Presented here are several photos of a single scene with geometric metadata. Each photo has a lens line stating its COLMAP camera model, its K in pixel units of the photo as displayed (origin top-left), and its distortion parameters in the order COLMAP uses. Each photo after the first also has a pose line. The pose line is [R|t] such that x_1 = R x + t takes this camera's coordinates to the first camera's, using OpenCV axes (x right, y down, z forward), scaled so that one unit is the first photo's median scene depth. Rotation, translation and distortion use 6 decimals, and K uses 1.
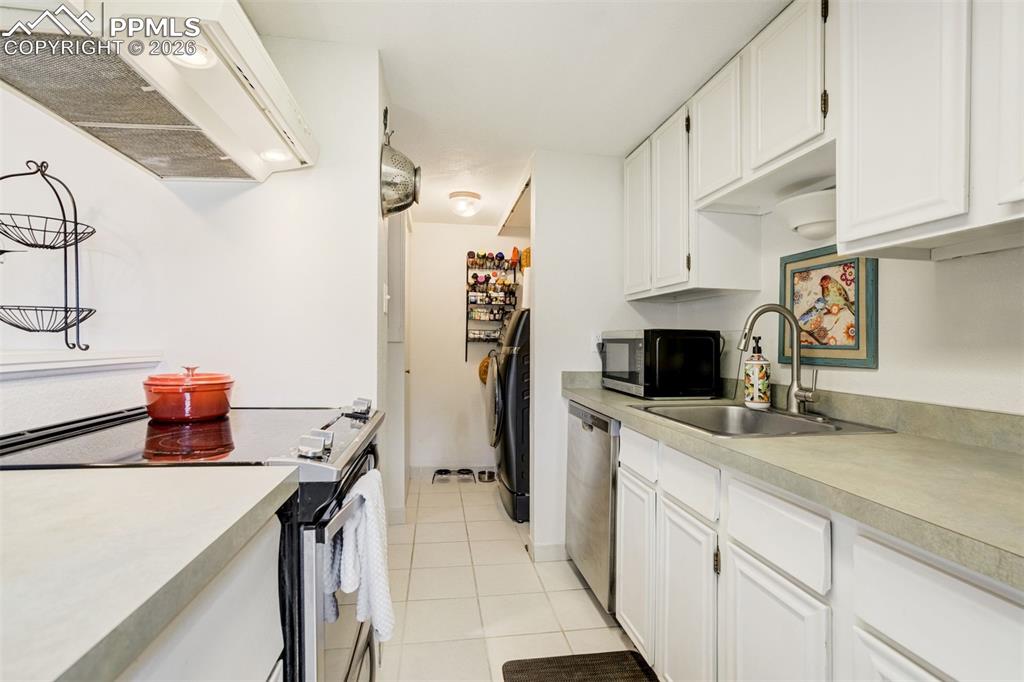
lens RADIAL K [[478.6, 0, 515.6], [0, 478.6, 346.9], [0, 0, 1]] dist [-0.020777, 0.005310]
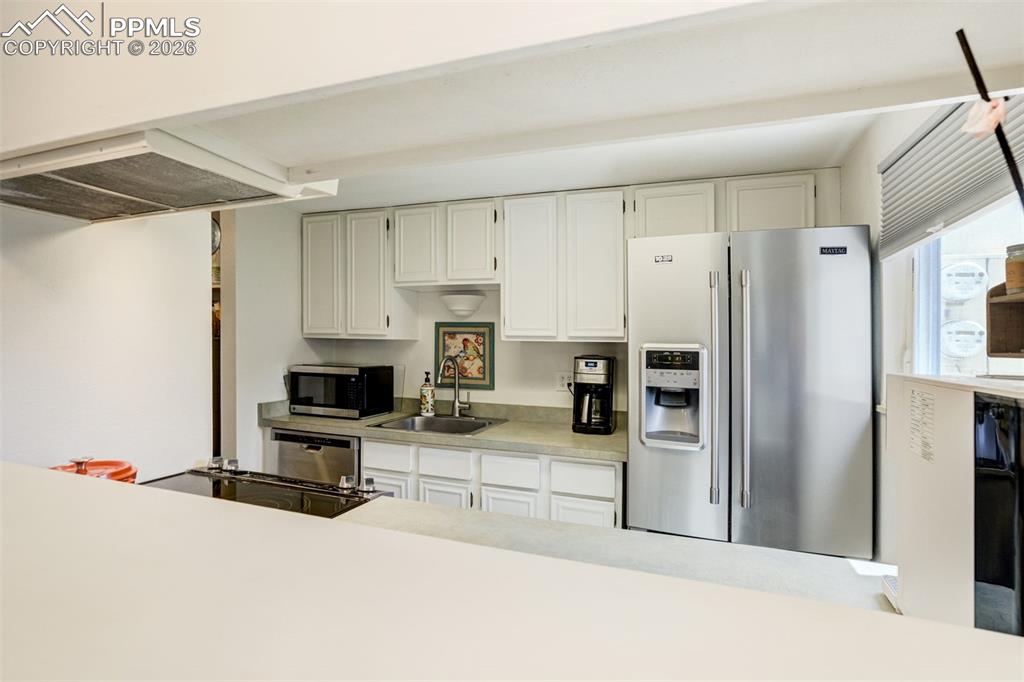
lens RADIAL K [[478.6, 0, 519.2], [0, 478.6, 348.8], [0, 0, 1]] dist [-0.020777, 0.005310]
pose [[0.495244, -0.007077, 0.868725, -0.824541], [-0.002446, 0.999951, 0.009540, -0.127770], [-0.868750, -0.006850, 0.495203, -0.077557]]
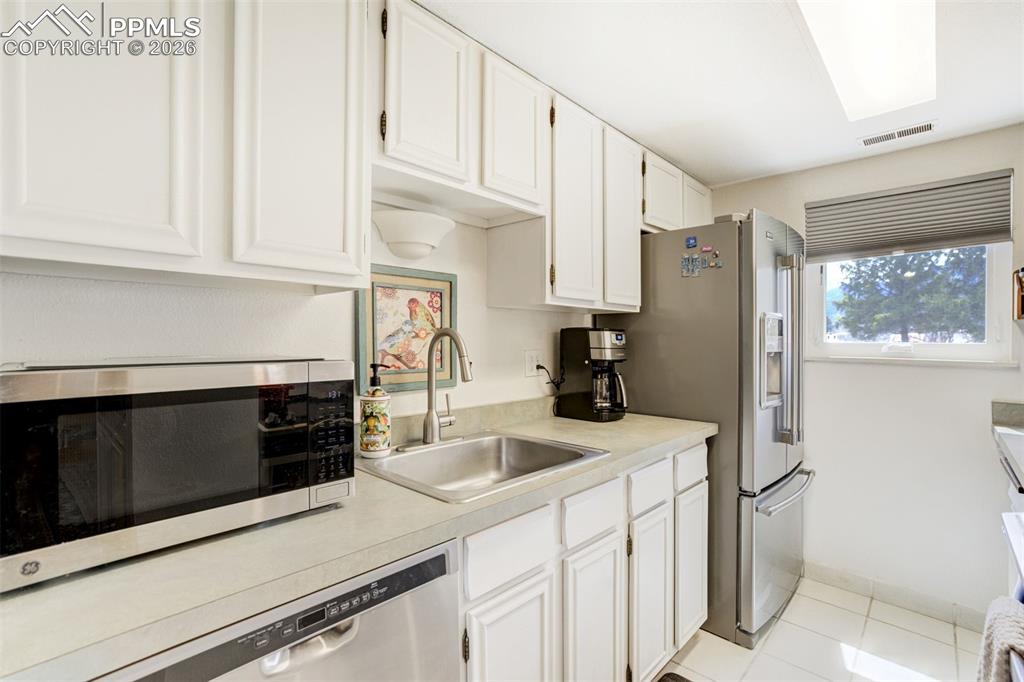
lens RADIAL K [[478.6, 0, 519.6], [0, 478.6, 340.9], [0, 0, 1]] dist [-0.020777, 0.005310]
pose [[-0.620556, -0.017853, 0.783959, -0.259054], [-0.003848, 0.999798, 0.019722, -0.082287], [-0.784153, 0.009222, -0.620499, 1.437075]]
